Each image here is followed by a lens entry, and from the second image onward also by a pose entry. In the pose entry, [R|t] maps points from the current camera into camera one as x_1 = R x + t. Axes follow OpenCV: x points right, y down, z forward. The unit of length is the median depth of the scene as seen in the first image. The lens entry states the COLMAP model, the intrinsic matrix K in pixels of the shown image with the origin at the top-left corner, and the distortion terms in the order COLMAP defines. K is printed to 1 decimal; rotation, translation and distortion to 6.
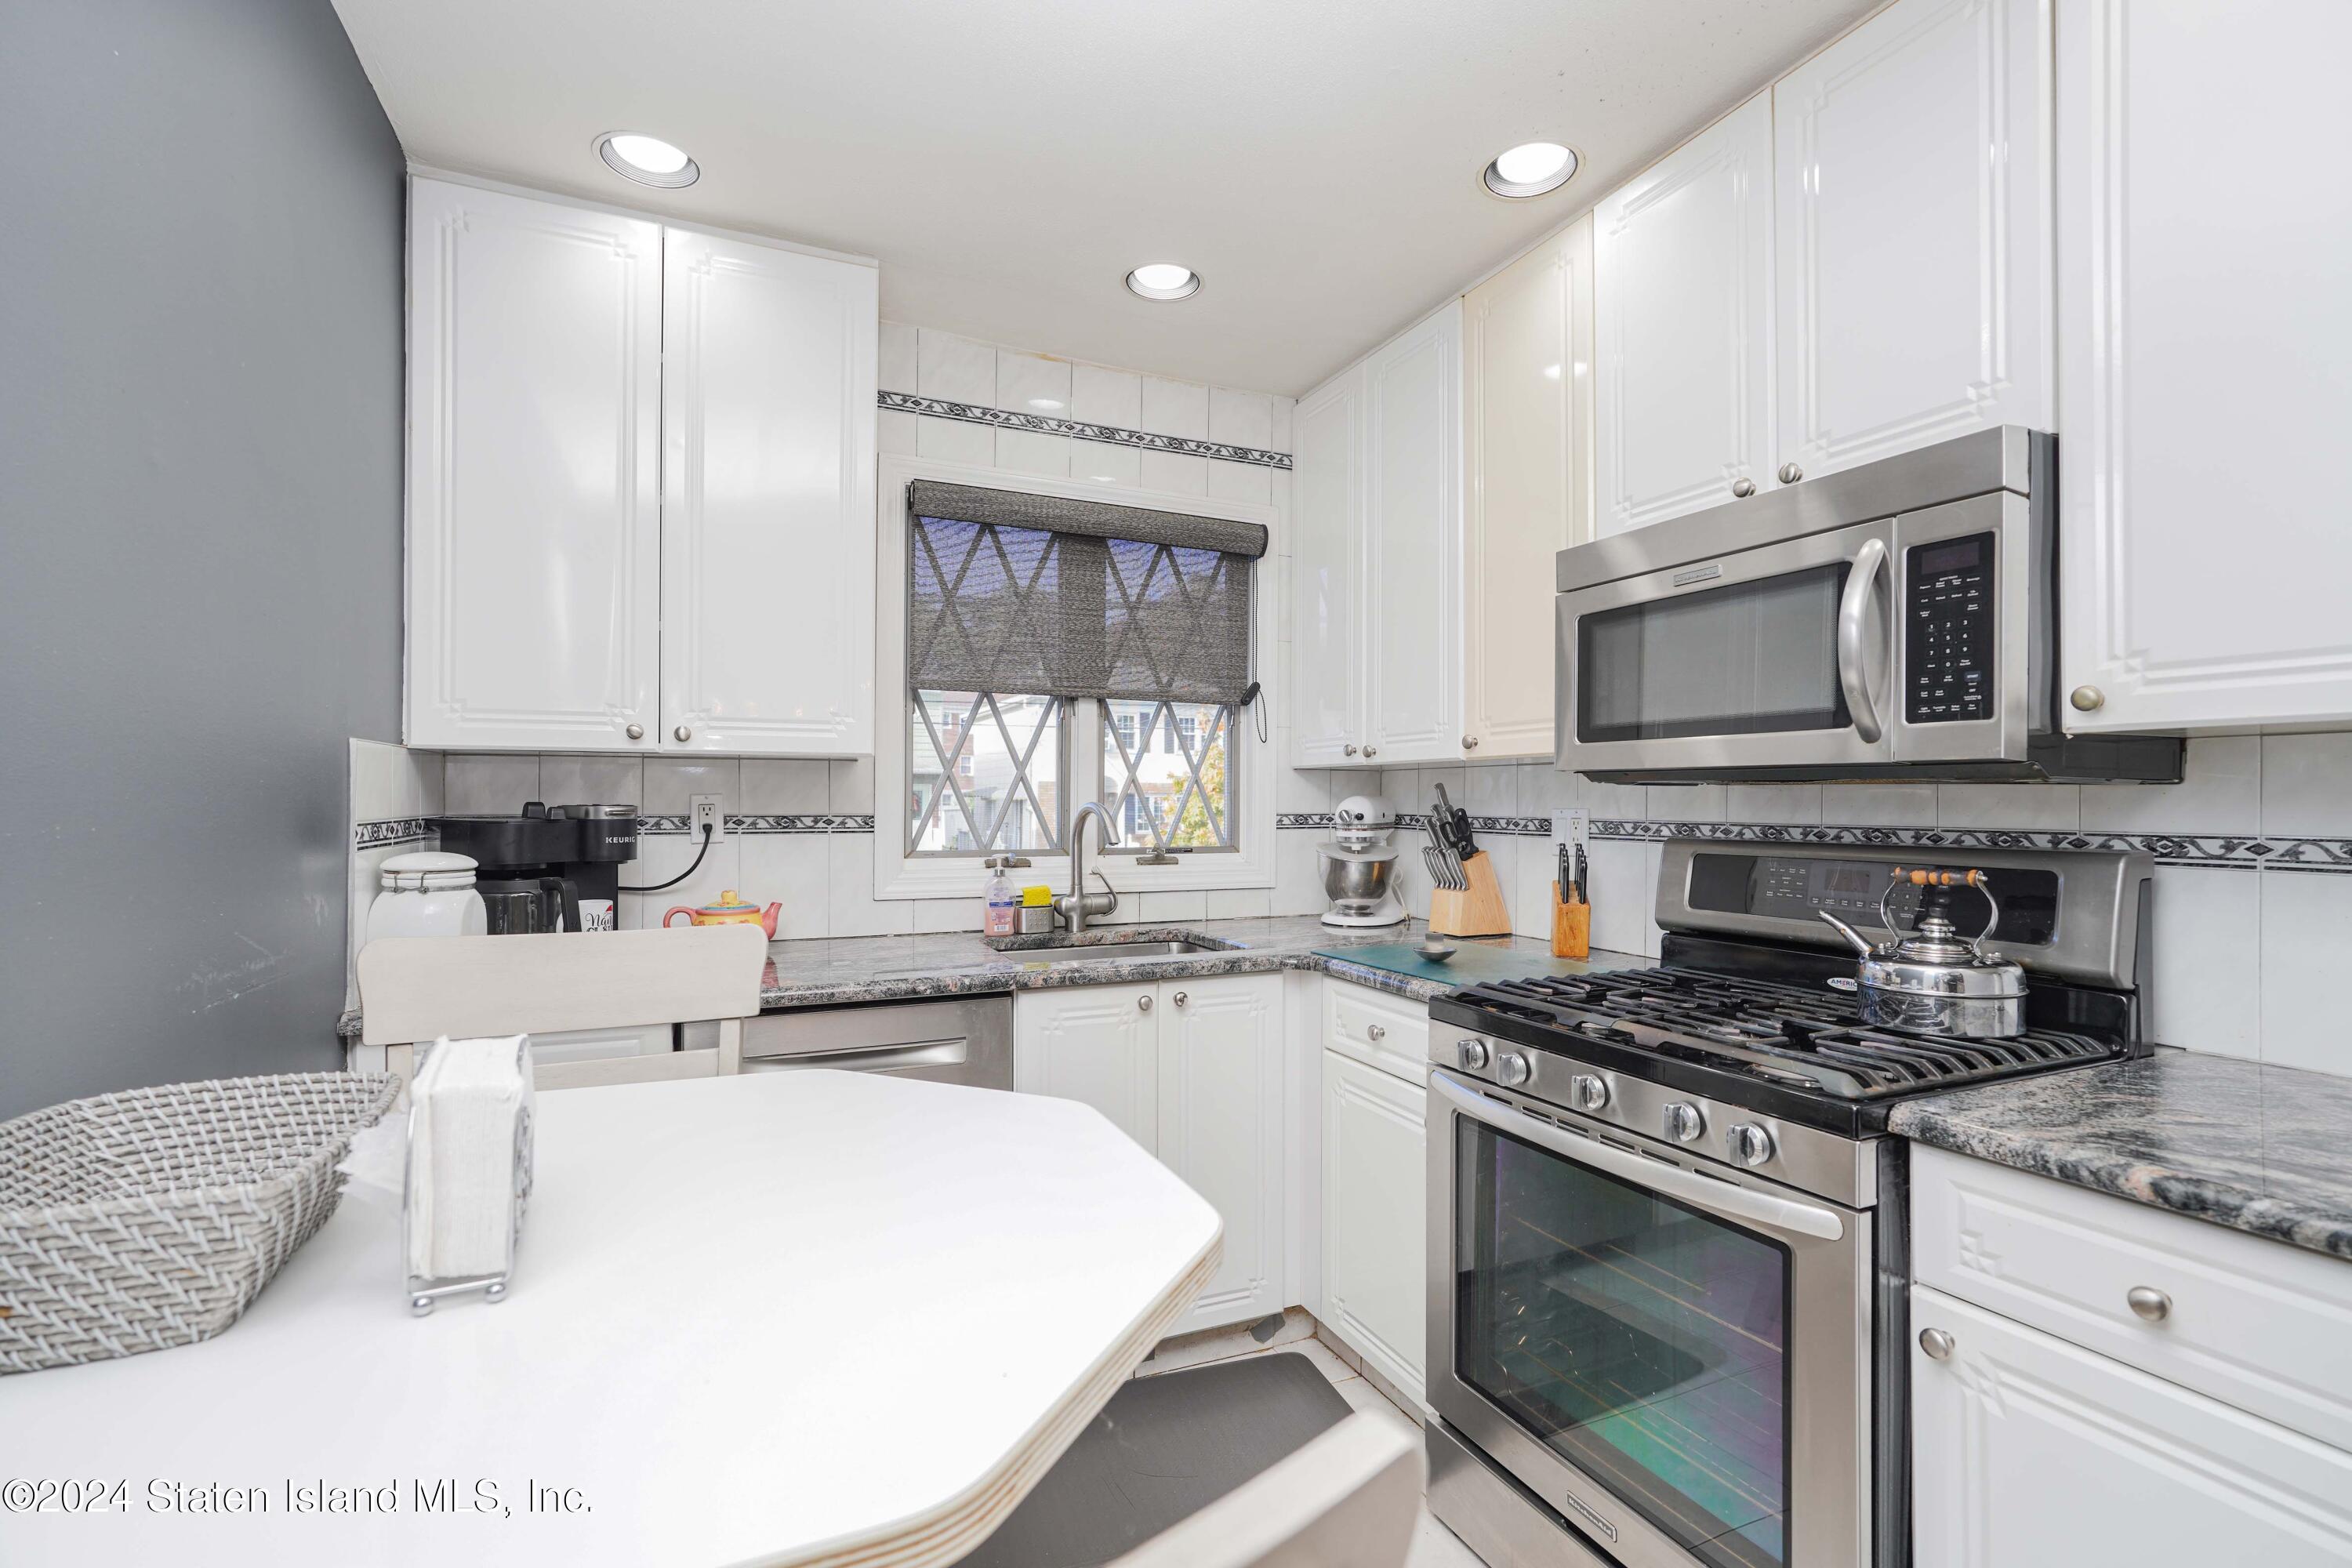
lens RADIAL K [[1034.3, 0, 1179.0], [0, 1034.3, 790.7], [0, 0, 1]] dist [-0.012400, 0.003774]
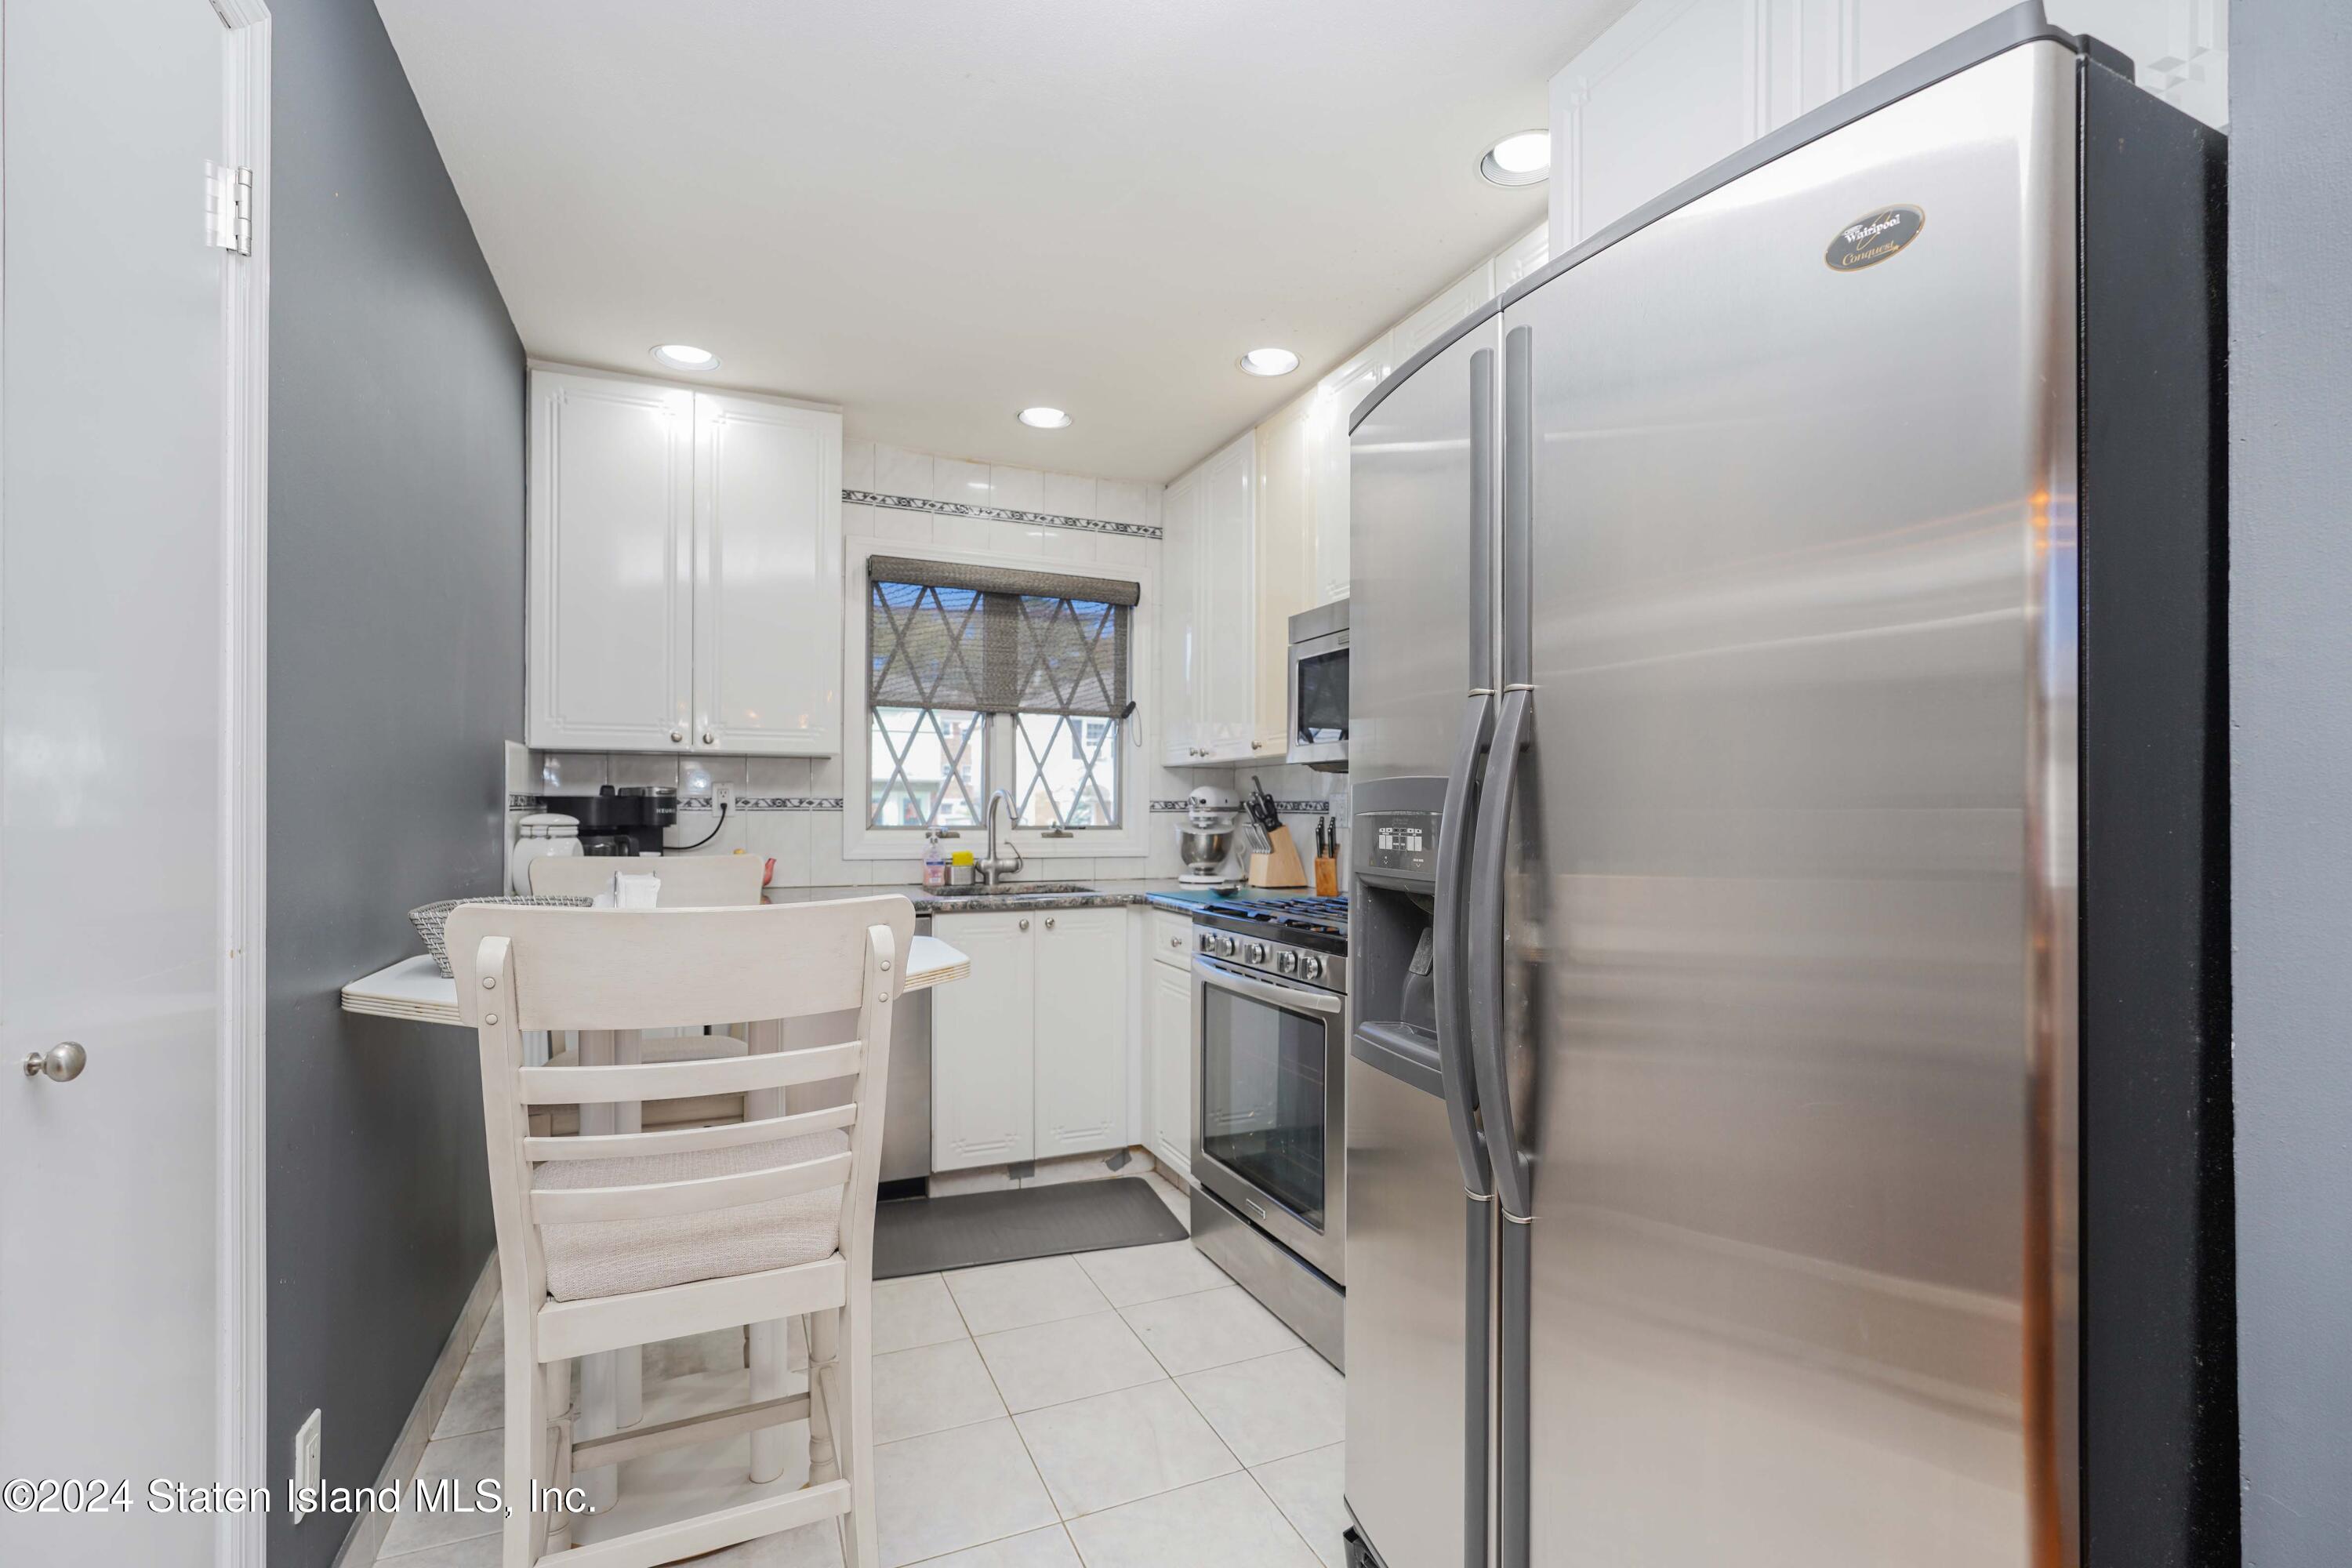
lens RADIAL K [[1034.3, 0, 1165.0], [0, 1034.3, 808.8], [0, 0, 1]] dist [-0.012400, 0.003774]
pose [[0.999874, 0.001404, -0.015799, 0.173949], [-0.001268, 0.999962, 0.008617, 0.027841], [0.015810, -0.008596, 0.999838, -0.414624]]
